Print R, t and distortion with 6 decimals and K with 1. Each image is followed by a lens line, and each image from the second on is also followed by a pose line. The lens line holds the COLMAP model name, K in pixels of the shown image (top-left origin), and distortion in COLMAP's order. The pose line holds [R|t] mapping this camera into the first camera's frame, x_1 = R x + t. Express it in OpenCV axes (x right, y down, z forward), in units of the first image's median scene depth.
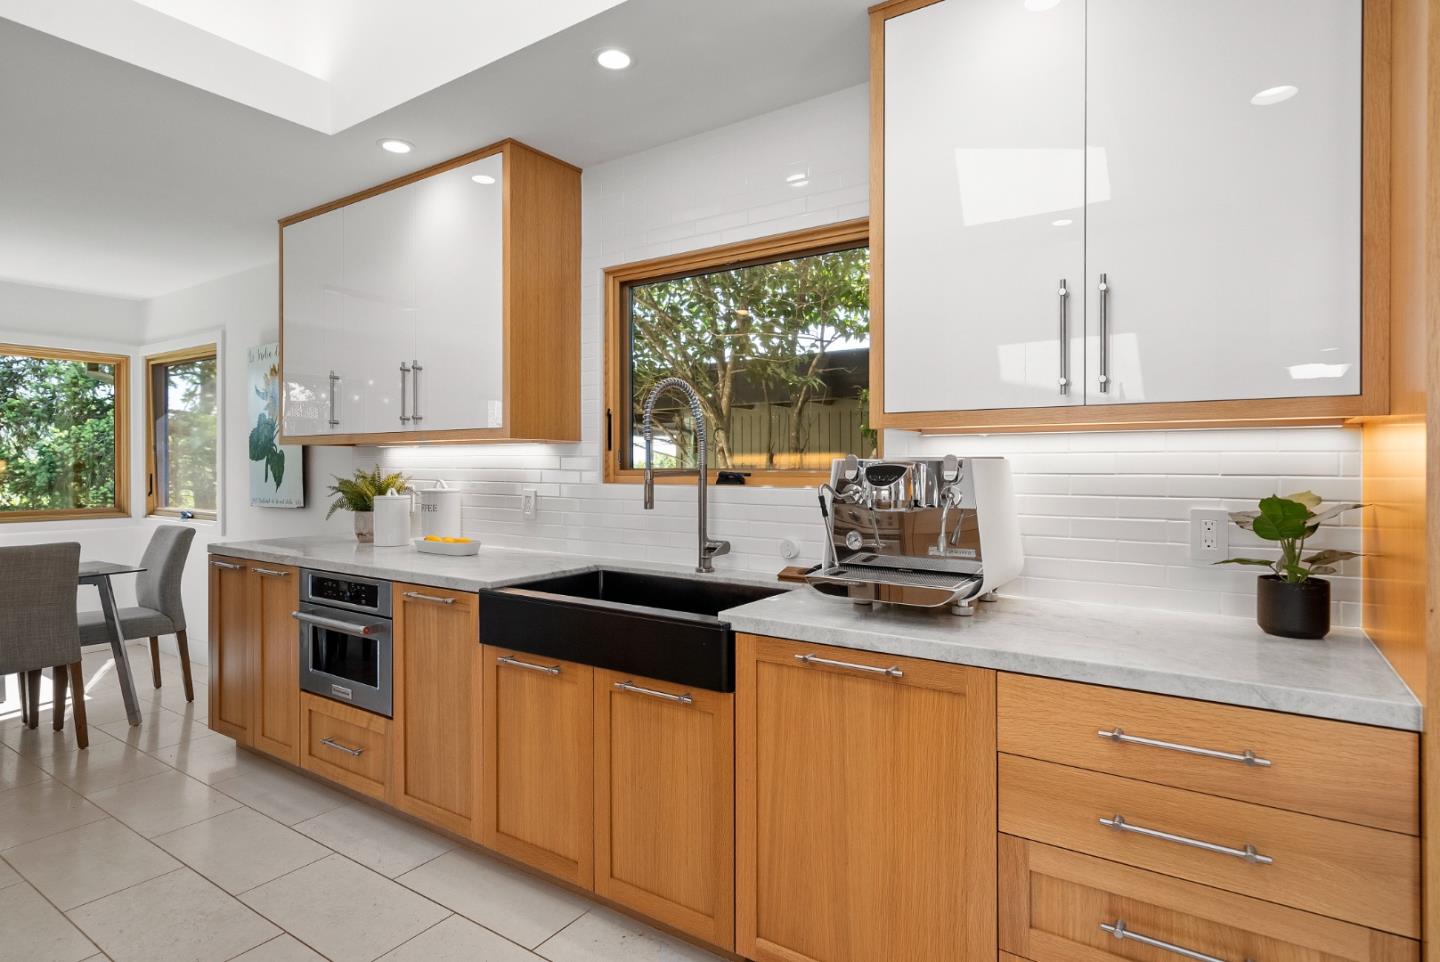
lens RADIAL K [[763.5, 0, 719.3], [0, 763.5, 473.4], [0, 0, 1]] dist [-0.000404, 0.003365]
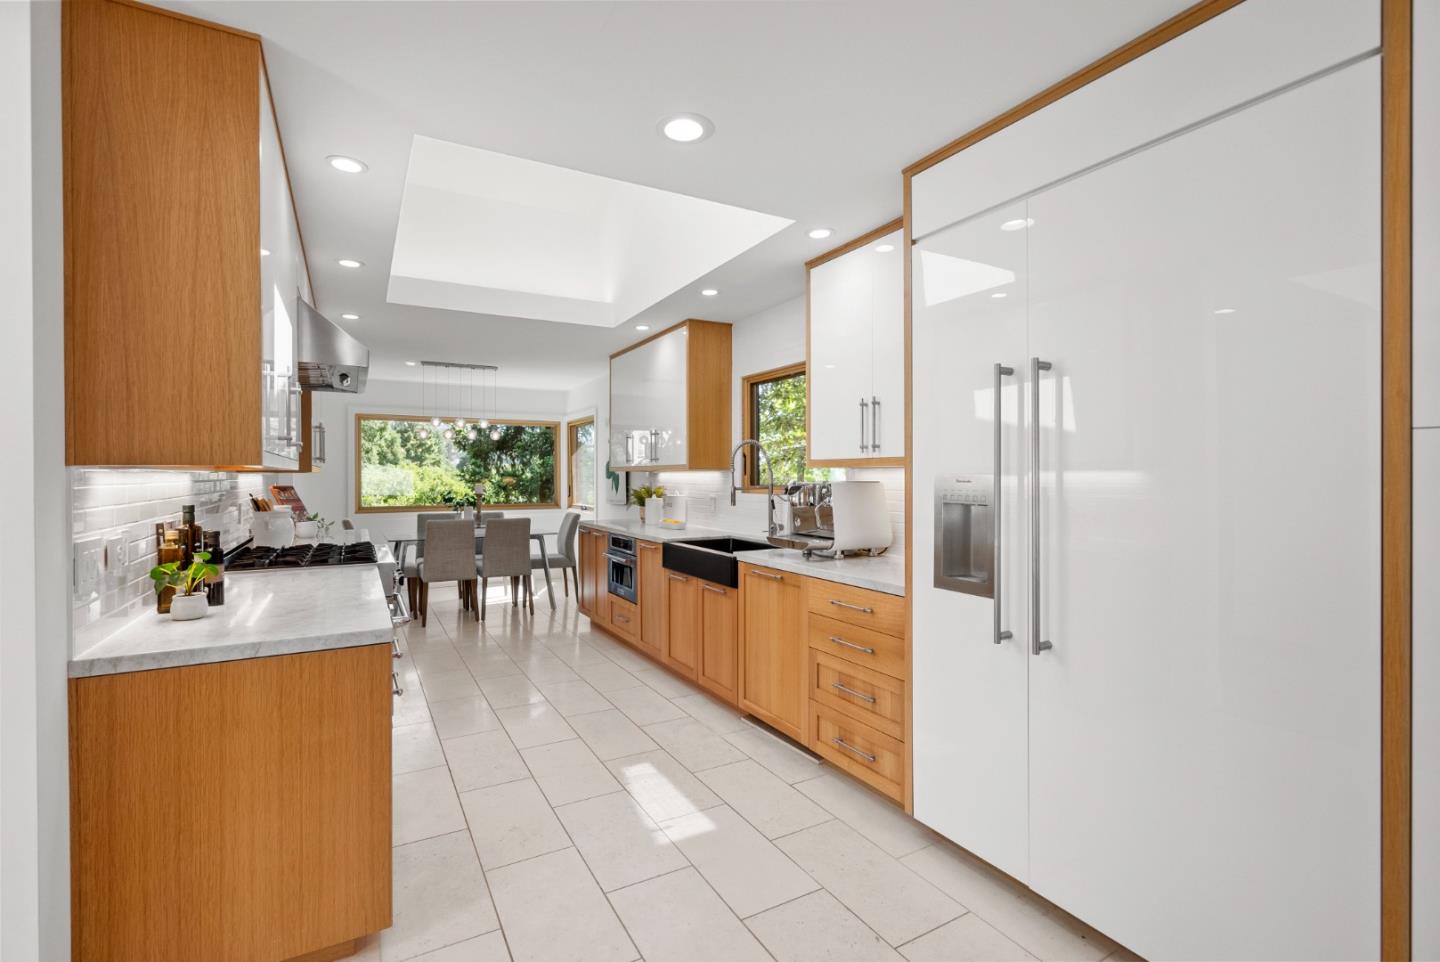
lens RADIAL K [[653.8, 0, 720.9], [0, 653.8, 482.8], [0, 0, 1]] dist [0.006554, 0.000351]
pose [[0.895178, -0.000848, -0.445708, 0.515655], [0.001686, 0.999997, 0.001483, -0.013508], [0.445706, -0.002079, 0.895177, -0.449641]]
